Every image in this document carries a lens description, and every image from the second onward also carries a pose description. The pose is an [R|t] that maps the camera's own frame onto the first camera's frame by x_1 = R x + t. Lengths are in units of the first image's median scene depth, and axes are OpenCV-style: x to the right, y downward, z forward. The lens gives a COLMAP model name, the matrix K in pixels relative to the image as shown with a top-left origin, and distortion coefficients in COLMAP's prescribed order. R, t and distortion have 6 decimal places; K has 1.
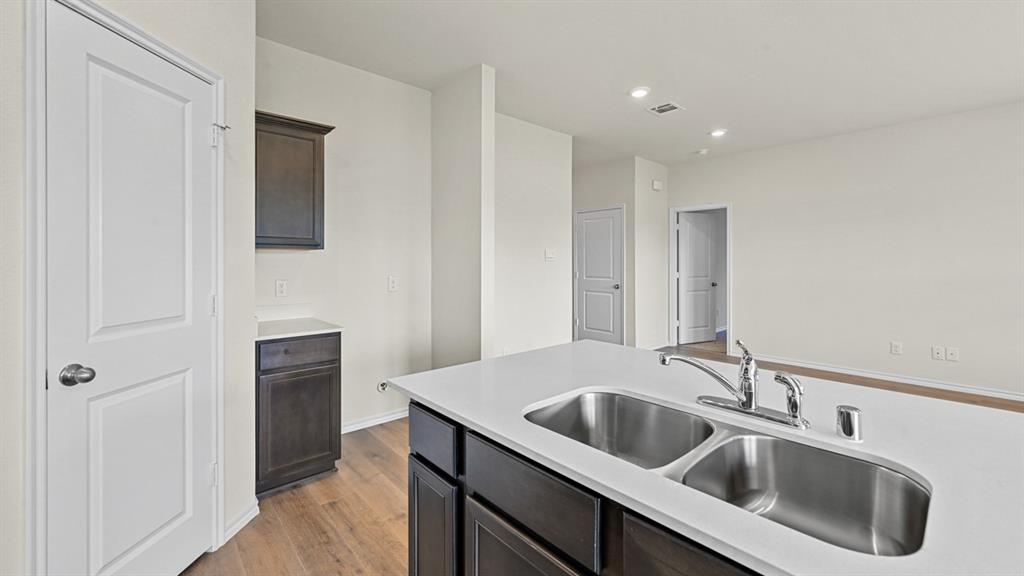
lens RADIAL K [[409.5, 0, 505.9], [0, 409.5, 261.8], [0, 0, 1]] dist [-0.000421, 0.001726]
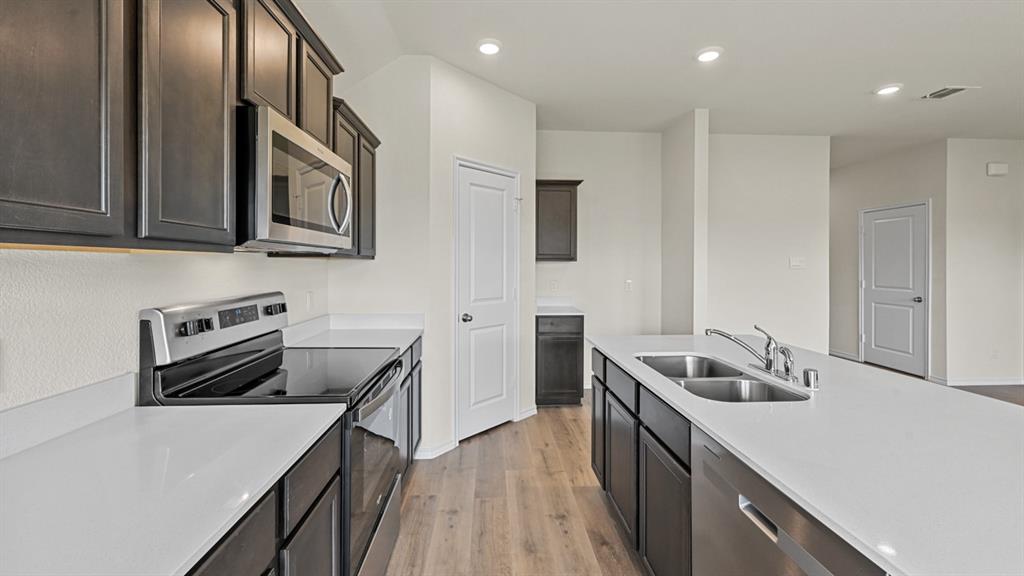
lens RADIAL K [[409.5, 0, 512.4], [0, 409.5, 264.6], [0, 0, 1]] dist [-0.000421, 0.001726]
pose [[0.786028, 0.004805, -0.618172, 0.306930], [-0.003352, 0.999988, 0.003511, -0.022133], [0.618181, -0.000688, 0.786035, -0.342793]]
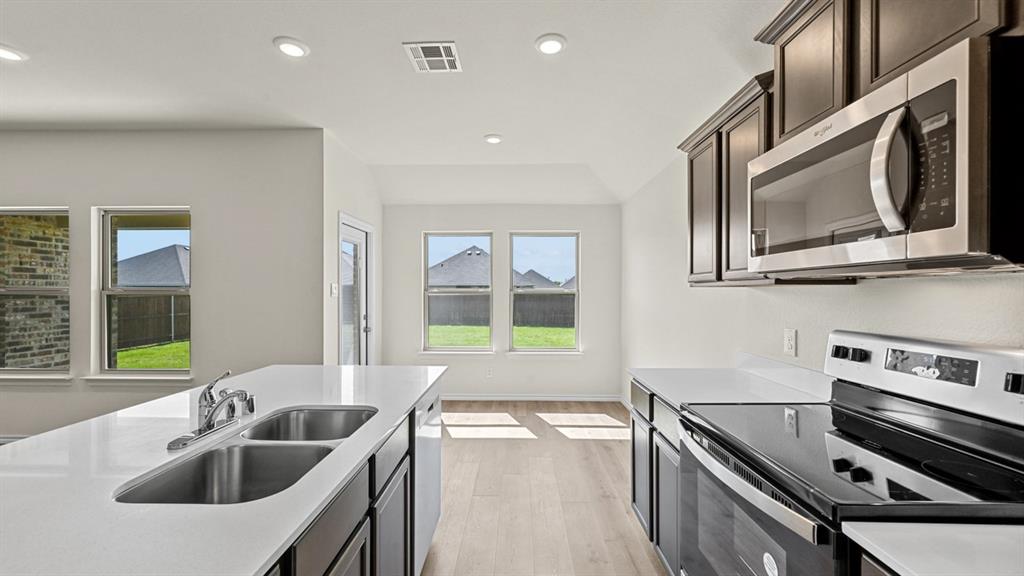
lens RADIAL K [[409.5, 0, 512.2], [0, 409.5, 292.9], [0, 0, 1]] dist [-0.000421, 0.001726]
pose [[-0.740404, -0.000197, 0.672162, -0.350938], [-0.001410, 0.999998, -0.001260, -0.018573], [-0.672160, -0.001881, -0.740403, 0.497024]]
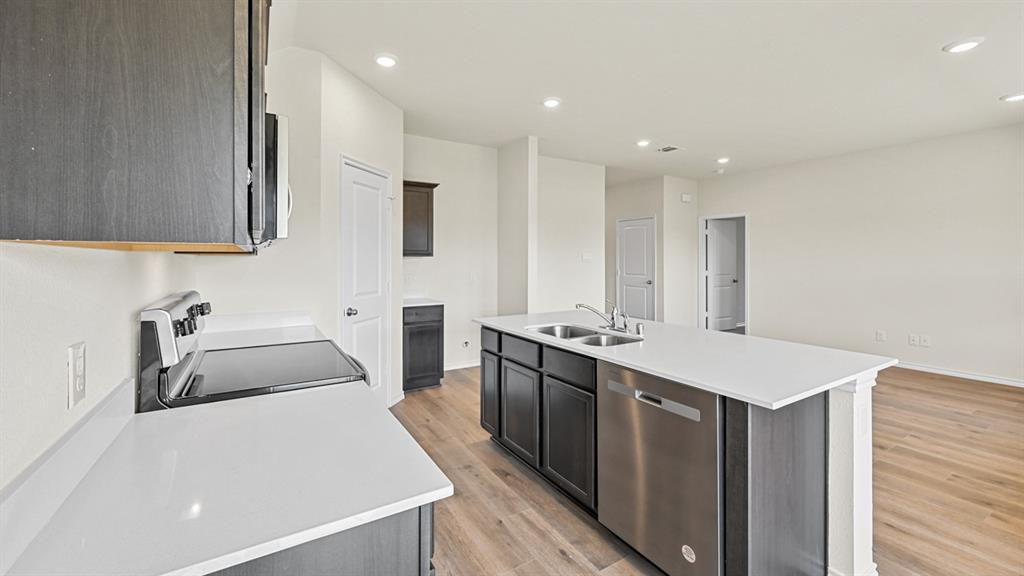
lens RADIAL K [[409.5, 0, 511.2], [0, 409.5, 257.5], [0, 0, 1]] dist [-0.000421, 0.001726]
pose [[0.985745, 0.001268, -0.168244, 0.154135], [-0.001429, 0.999999, -0.000836, -0.025158], [0.168243, 0.001064, 0.985745, -0.602626]]
